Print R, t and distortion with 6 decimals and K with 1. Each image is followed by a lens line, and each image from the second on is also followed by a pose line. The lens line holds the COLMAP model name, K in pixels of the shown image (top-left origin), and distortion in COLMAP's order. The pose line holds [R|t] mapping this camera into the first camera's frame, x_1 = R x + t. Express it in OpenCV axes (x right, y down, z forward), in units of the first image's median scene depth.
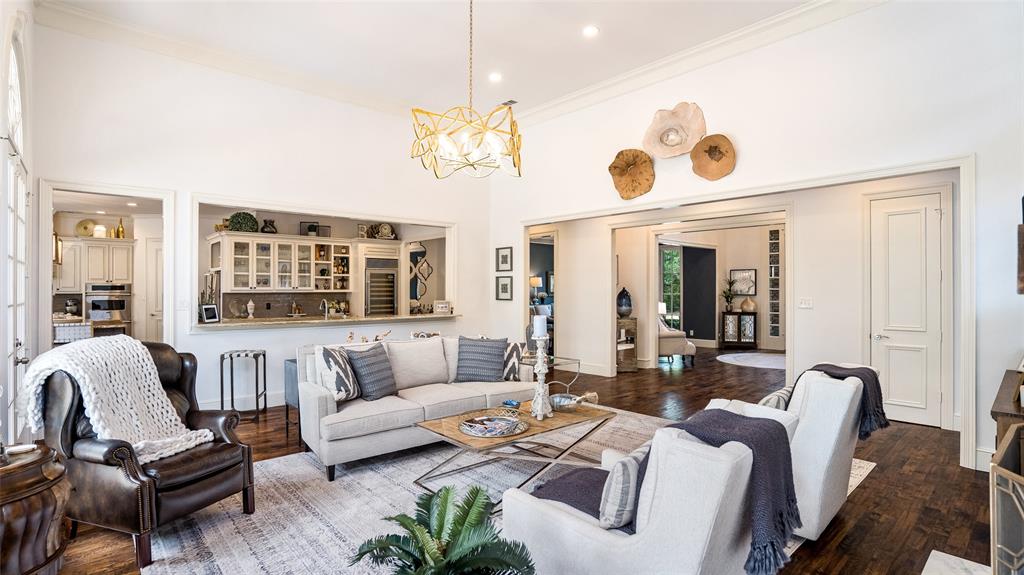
lens RADIAL K [[498.2, 0, 510.9], [0, 498.2, 287.6], [0, 0, 1]] dist [-0.037543, 0.008885]
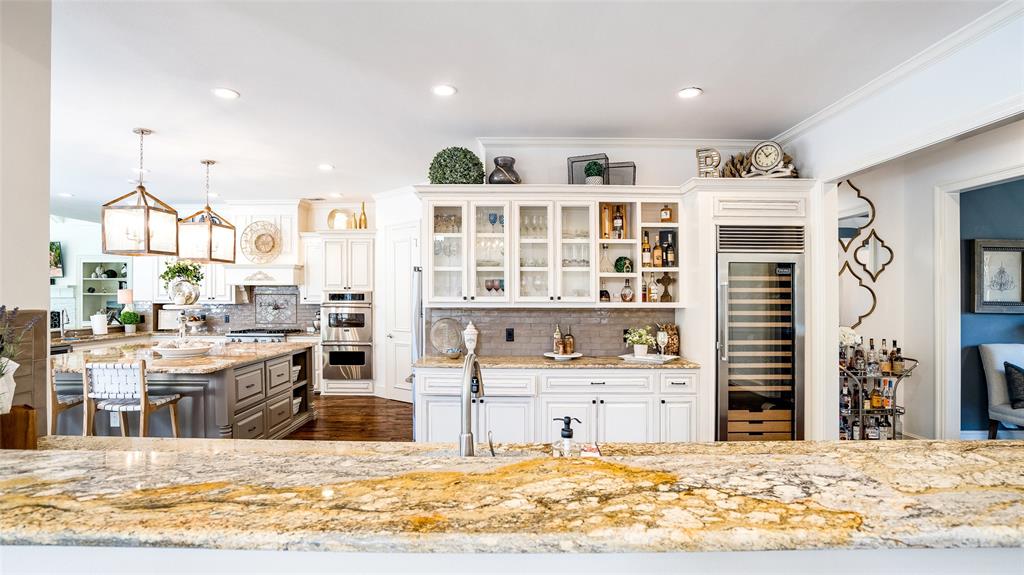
lens RADIAL K [[477.4, 0, 508.2], [0, 477.4, 297.8], [0, 0, 1]] dist [-0.032411, 0.000327]
pose [[0.737127, 0.002424, -0.675750, -0.157026], [-0.000495, 0.999995, 0.003047, -0.001110], [0.675754, -0.001911, 0.737125, 0.605269]]
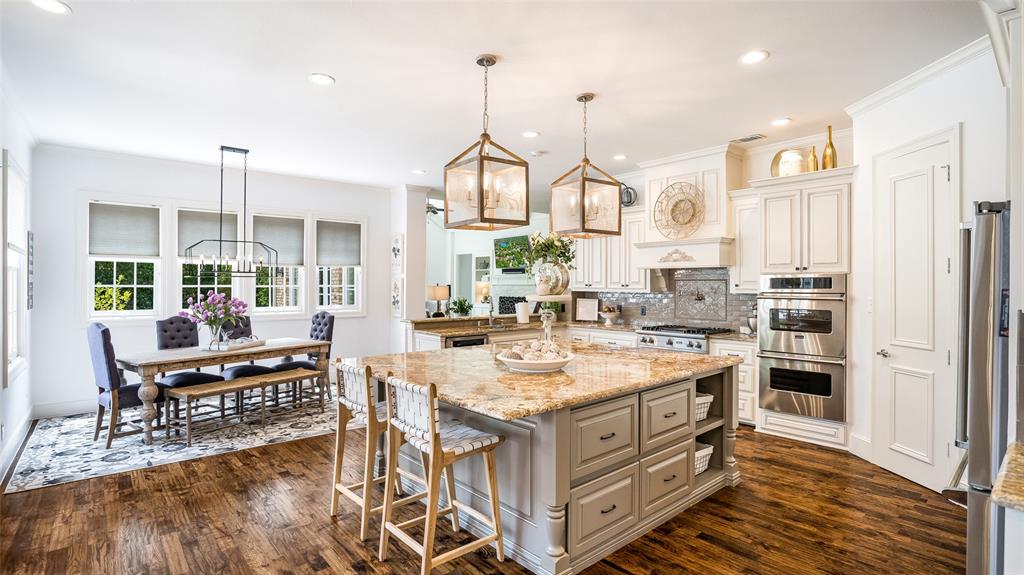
lens RADIAL K [[498.2, 0, 513.6], [0, 498.2, 295.6], [0, 0, 1]] dist [-0.037543, 0.008885]
pose [[-0.043428, 0.022269, -0.998808, -0.336286], [0.007186, 0.999733, 0.021977, -0.000311], [0.999031, -0.006223, -0.043576, 0.713738]]
